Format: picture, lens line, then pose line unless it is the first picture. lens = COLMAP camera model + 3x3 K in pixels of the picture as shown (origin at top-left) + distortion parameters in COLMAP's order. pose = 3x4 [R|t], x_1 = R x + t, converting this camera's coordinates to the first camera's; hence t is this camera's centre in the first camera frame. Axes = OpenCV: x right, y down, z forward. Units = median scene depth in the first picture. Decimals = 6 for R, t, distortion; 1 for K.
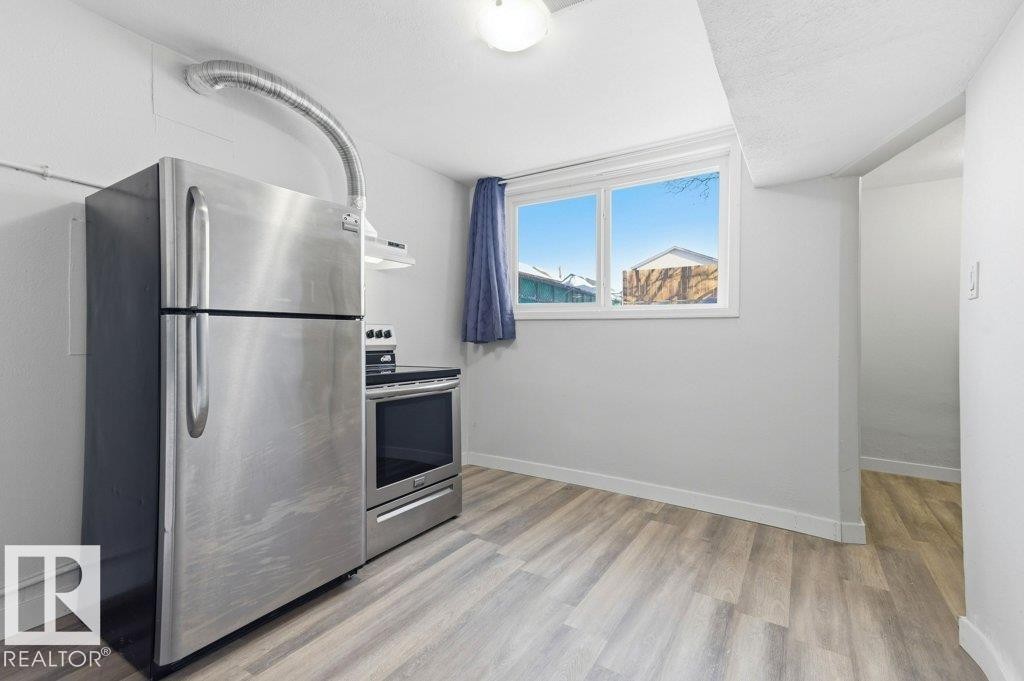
lens RADIAL K [[454.9, 0, 513.6], [0, 454.9, 334.7], [0, 0, 1]] dist [0.000606, 0.000327]
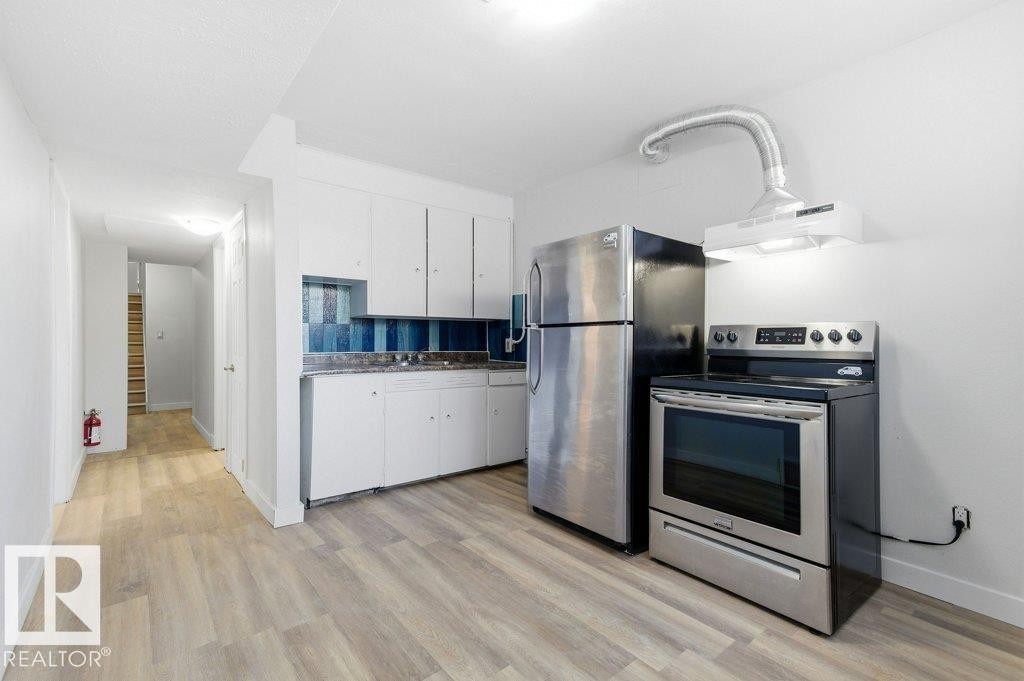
lens RADIAL K [[454.9, 0, 509.6], [0, 454.9, 339.5], [0, 0, 1]] dist [0.000606, 0.000327]
pose [[-0.329227, -0.000996, -0.944250, 0.717648], [0.000273, 0.999999, -0.001150, 0.007605], [0.944251, -0.000637, -0.329227, 0.987114]]
